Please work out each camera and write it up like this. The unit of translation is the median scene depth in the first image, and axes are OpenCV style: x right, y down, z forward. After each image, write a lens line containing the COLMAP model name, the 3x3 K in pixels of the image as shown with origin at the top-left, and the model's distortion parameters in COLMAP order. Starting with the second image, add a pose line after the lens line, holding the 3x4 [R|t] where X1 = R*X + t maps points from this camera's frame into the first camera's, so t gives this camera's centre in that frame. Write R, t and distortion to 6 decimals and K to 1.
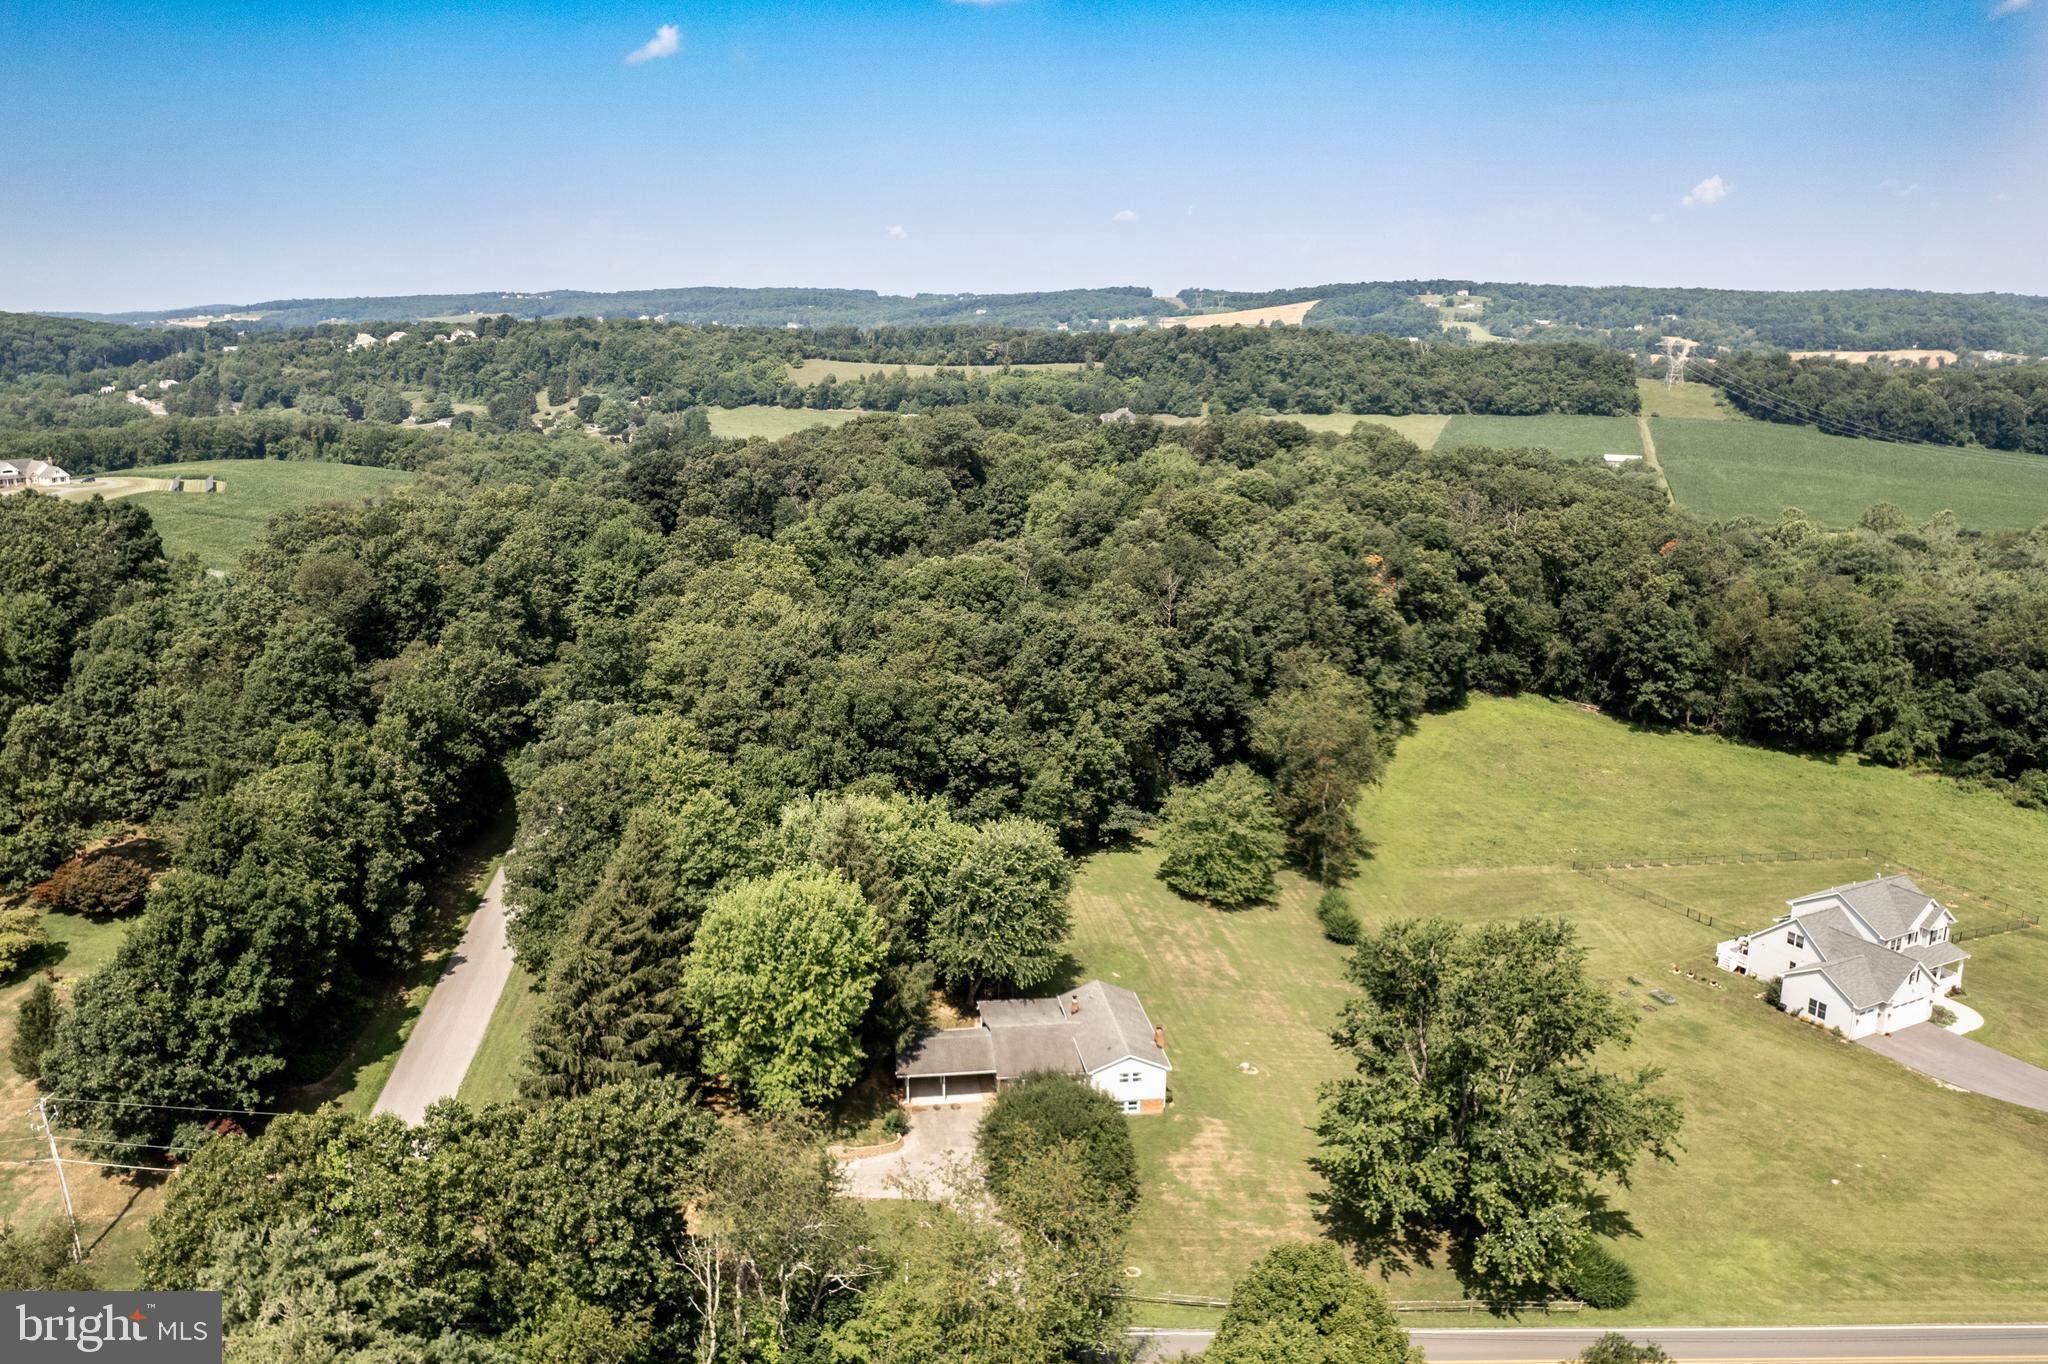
lens RADIAL K [[1484.1, 0, 956.5], [0, 1484.1, 656.5], [0, 0, 1]] dist [-0.045694, -0.001439]
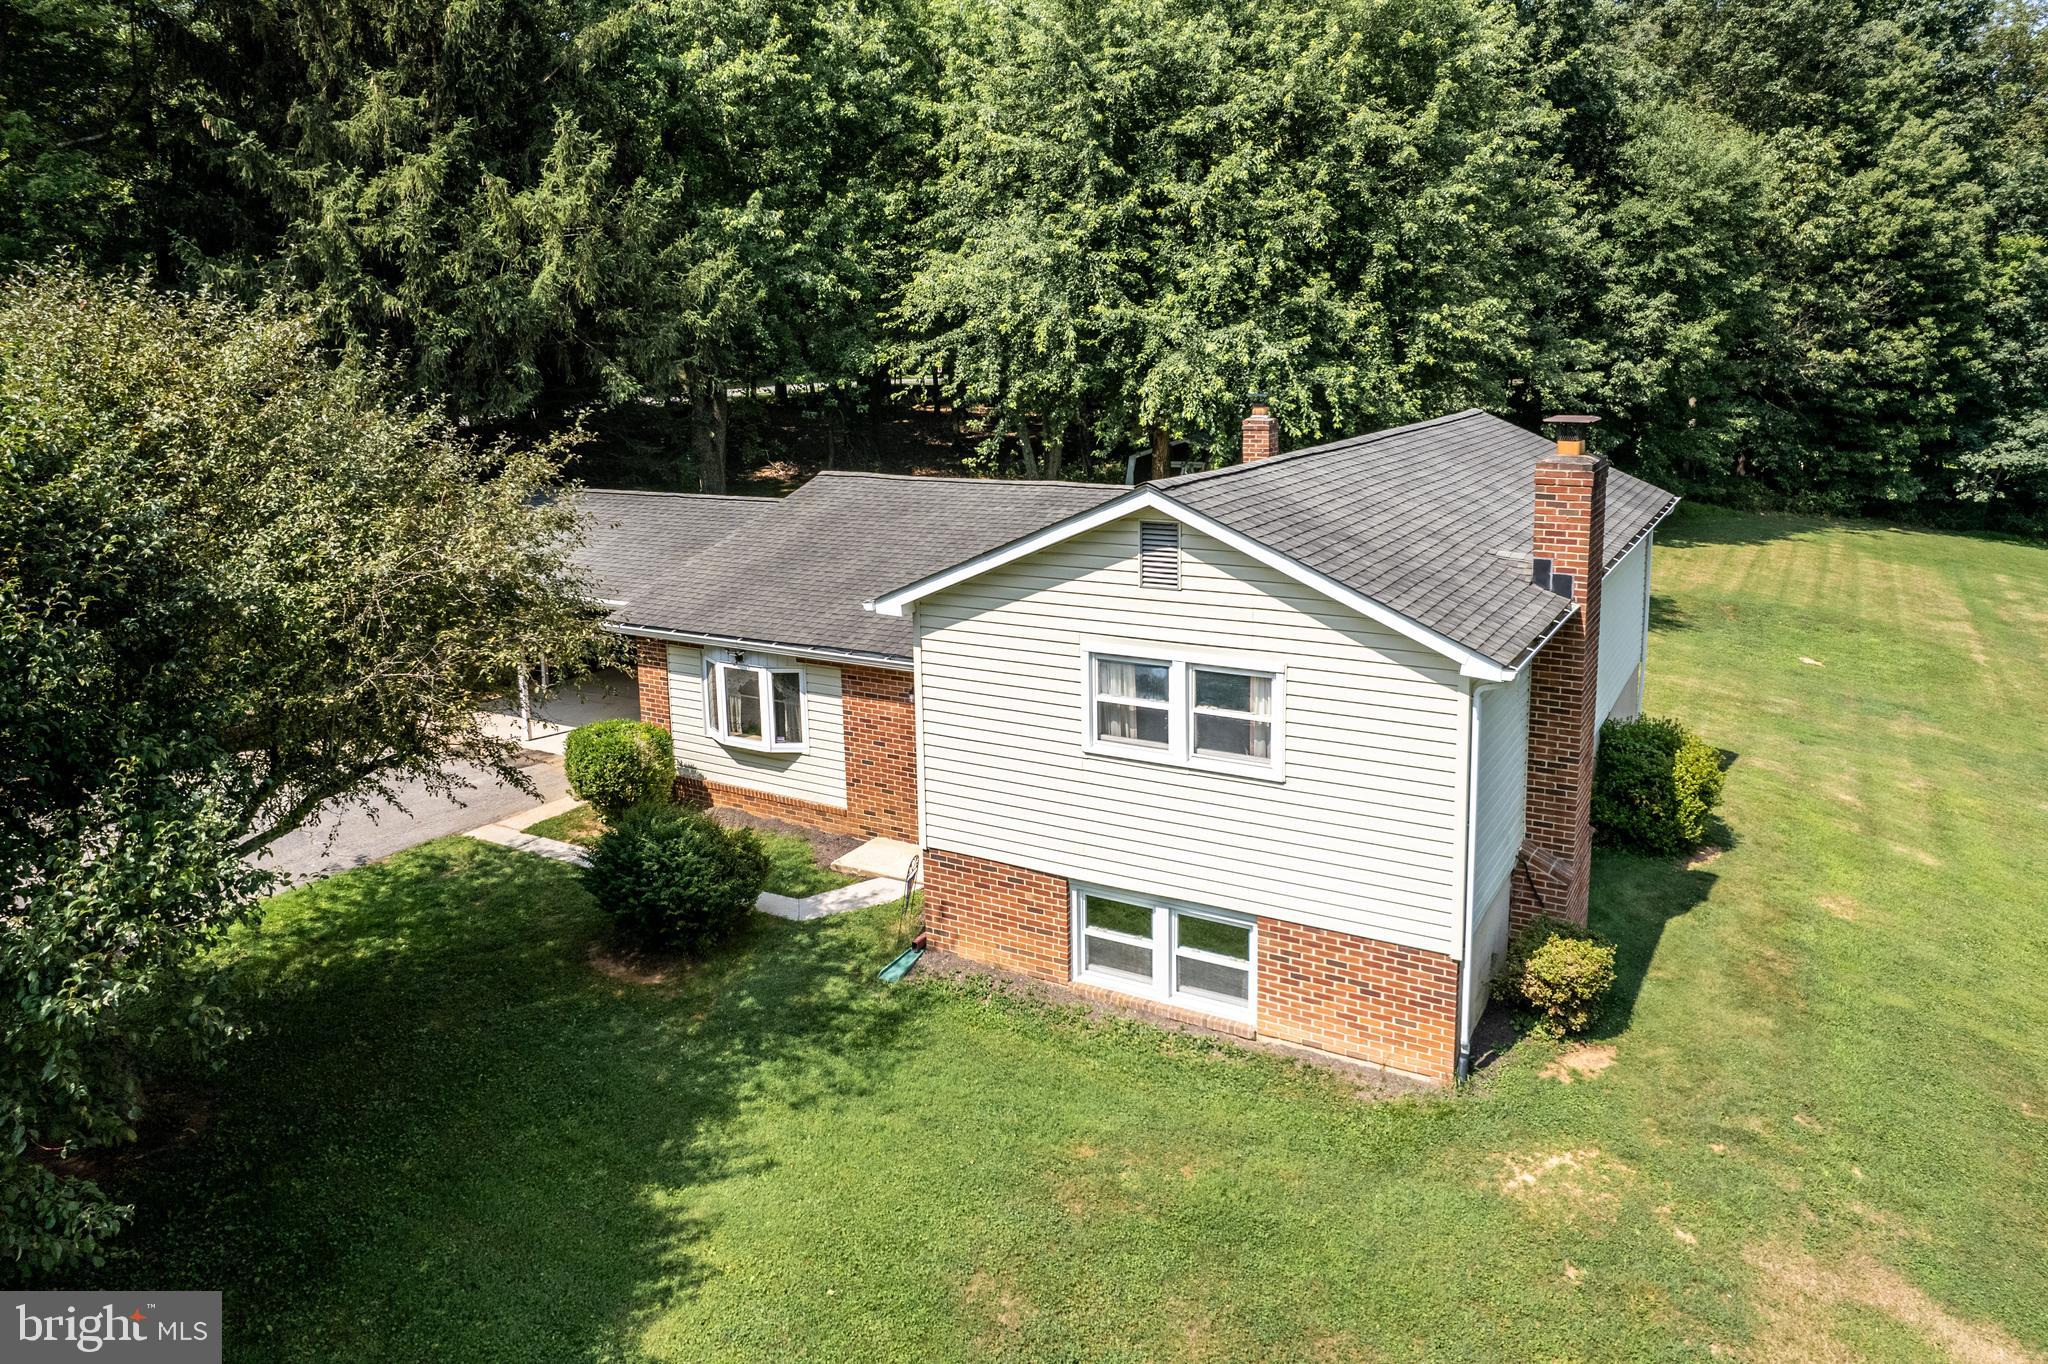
lens RADIAL K [[1375.3, 0, 1027.5], [0, 1375.3, 559.2], [0, 0, 1]] dist [-0.082308, 0.083288]
pose [[0.799737, 0.085842, -0.594182, 0.112563], [-0.125270, 0.991799, -0.025322, 0.178935], [0.587136, 0.094684, 0.803932, 0.581065]]
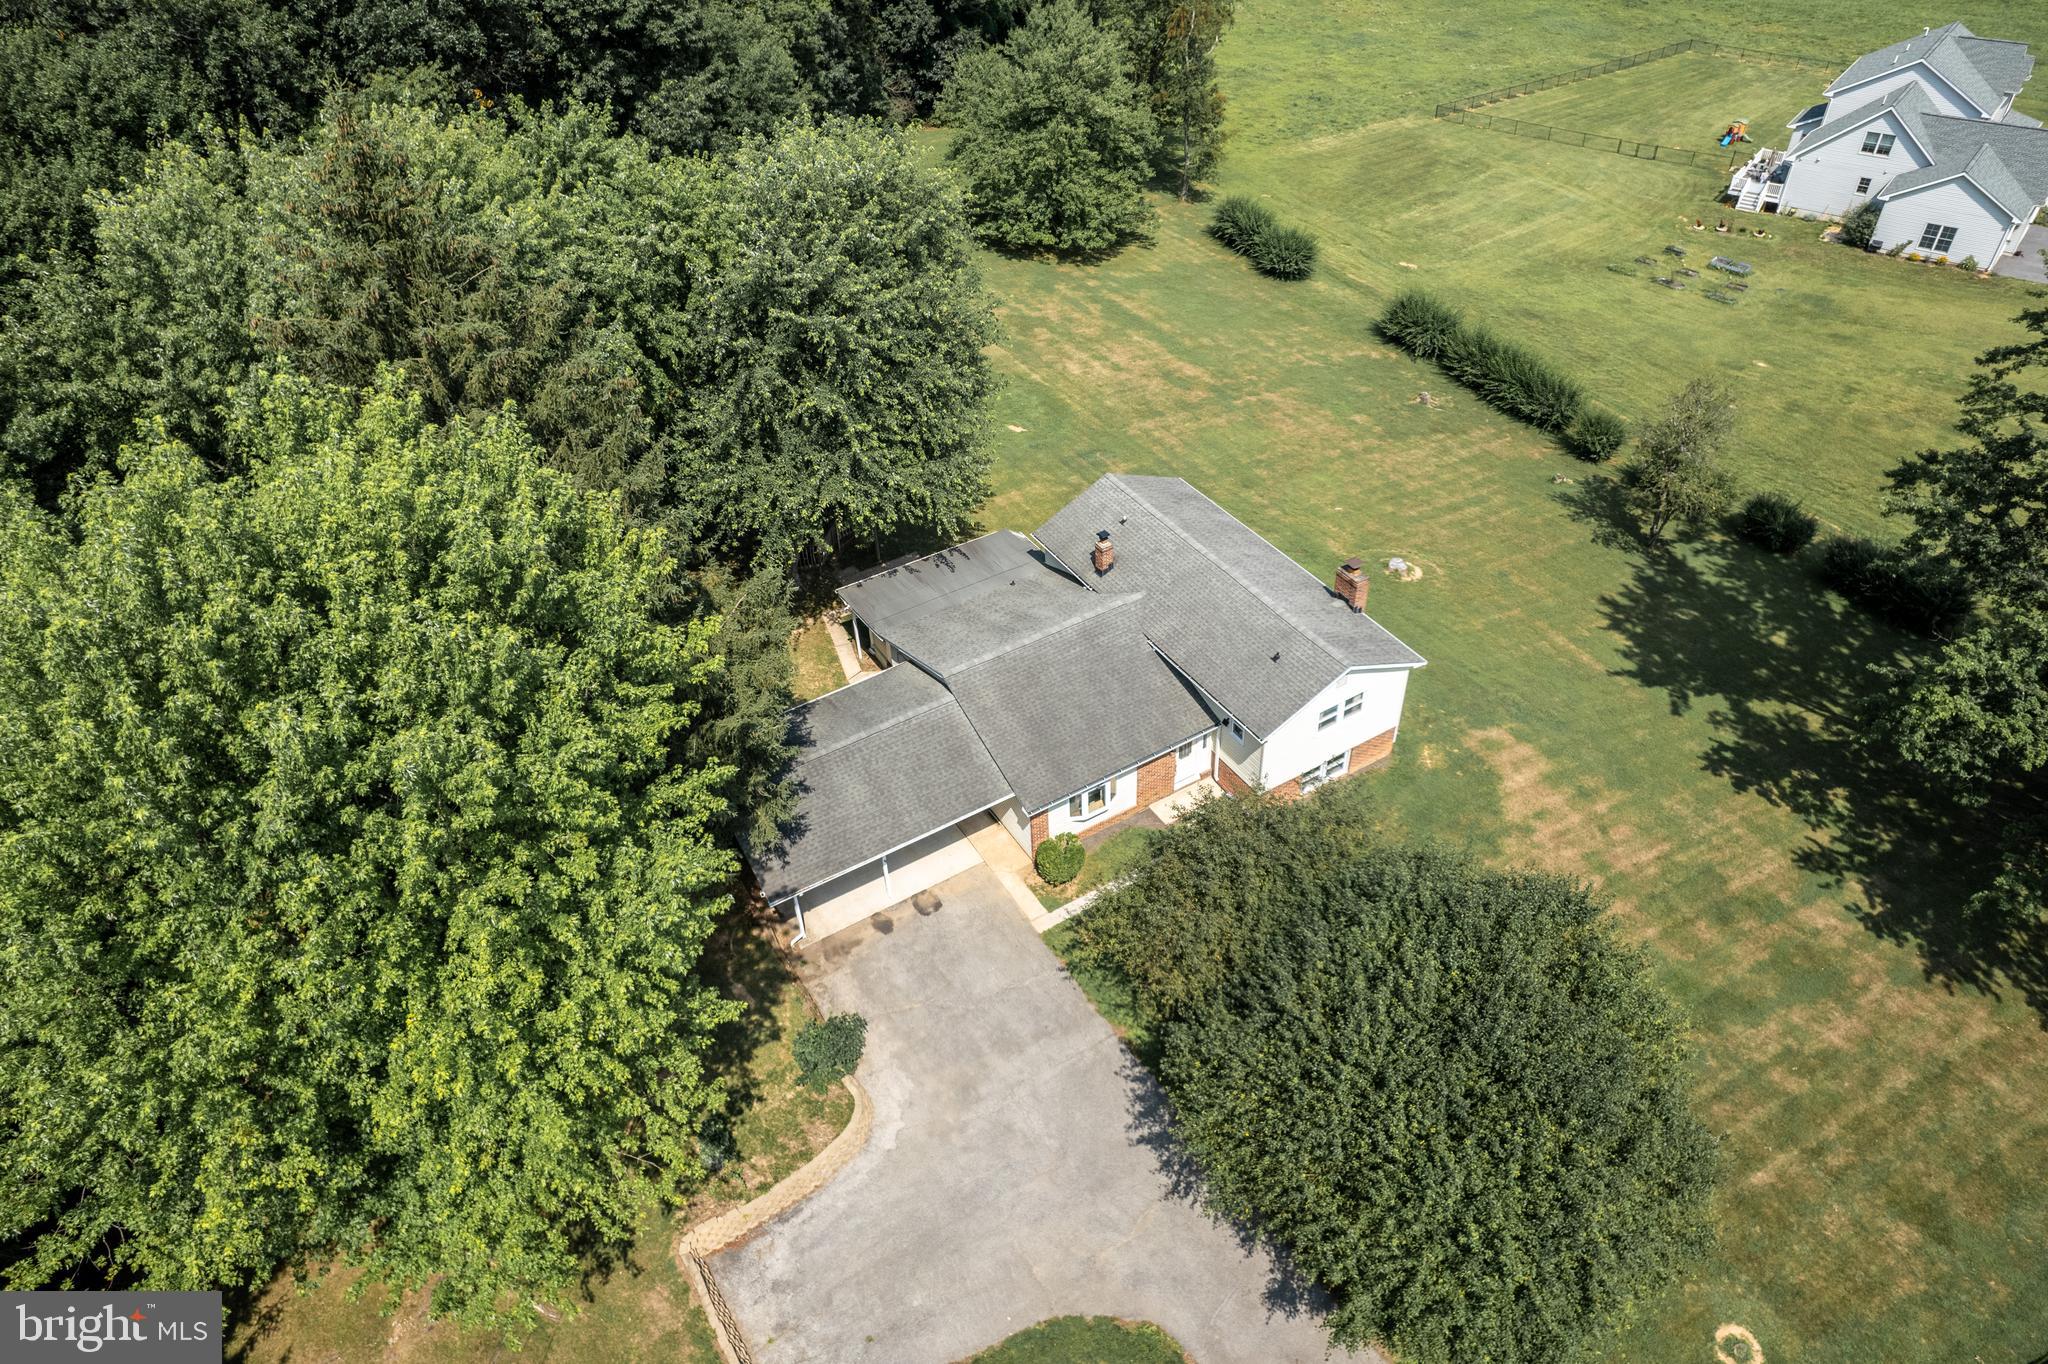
lens RADIAL K [[1327.7, 0, 1026.0], [0, 1327.7, 676.2], [0, 0, 1]] dist [-0.091021, 0.082629]
pose [[0.904706, -0.301721, 0.300786, -0.041173], [0.136587, 0.874155, 0.466045, 0.063922], [-0.403549, -0.380550, 0.832064, 0.478688]]
